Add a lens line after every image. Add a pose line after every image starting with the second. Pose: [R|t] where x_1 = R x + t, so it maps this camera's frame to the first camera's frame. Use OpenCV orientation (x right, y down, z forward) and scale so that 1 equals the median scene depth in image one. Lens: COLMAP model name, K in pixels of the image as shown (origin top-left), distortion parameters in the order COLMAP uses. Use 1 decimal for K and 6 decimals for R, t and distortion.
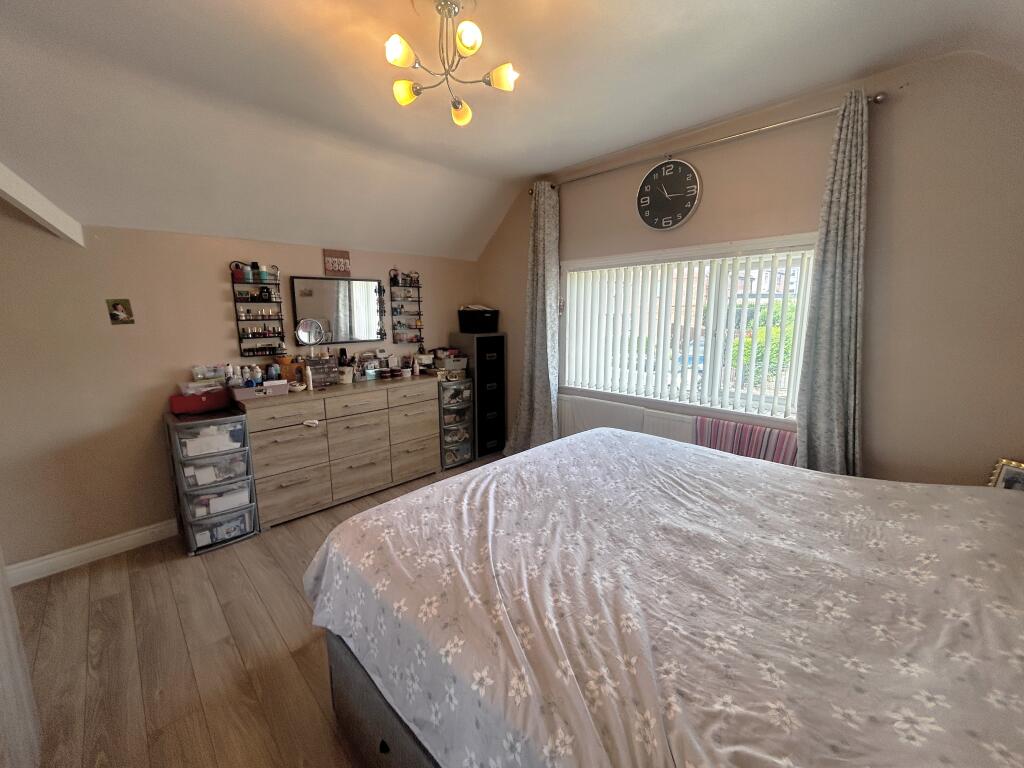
lens RADIAL K [[415.6, 0, 510.0], [0, 415.6, 382.9], [0, 0, 1]] dist [-0.000839, -0.000003]
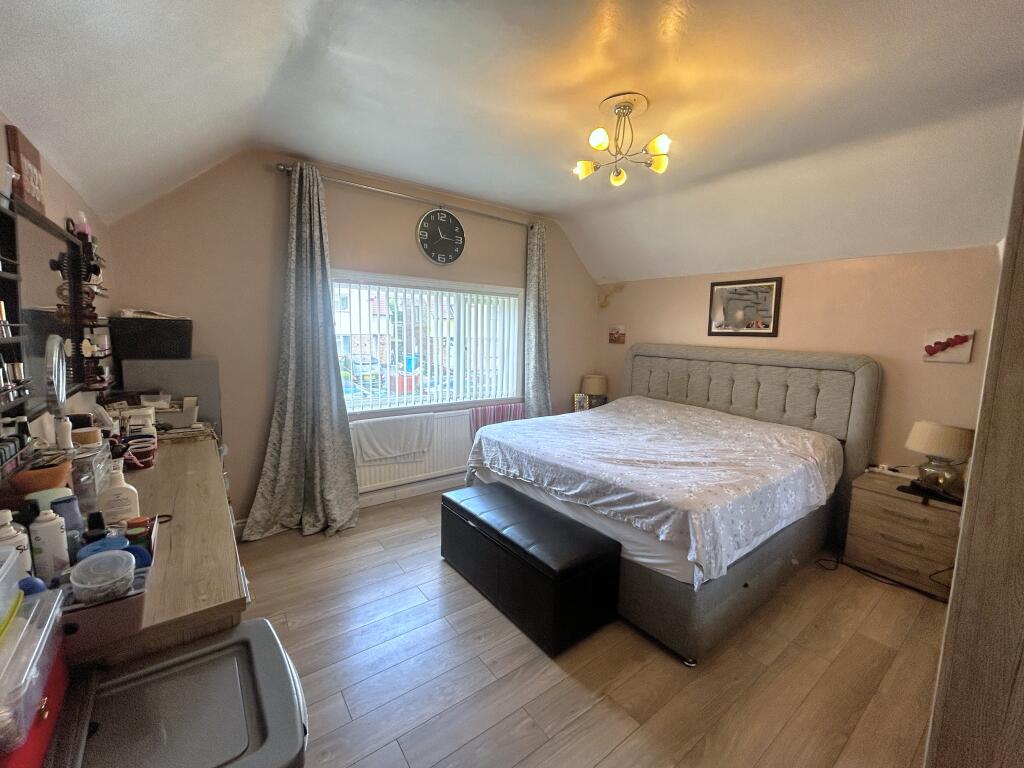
lens RADIAL K [[415.6, 0, 510.3], [0, 415.6, 384.4], [0, 0, 1]] dist [-0.000839, -0.000003]
pose [[0.126177, -0.114844, 0.985338, -0.868072], [0.142201, 0.985112, 0.096608, -0.110503], [-0.981763, 0.127926, 0.140629, 0.686002]]
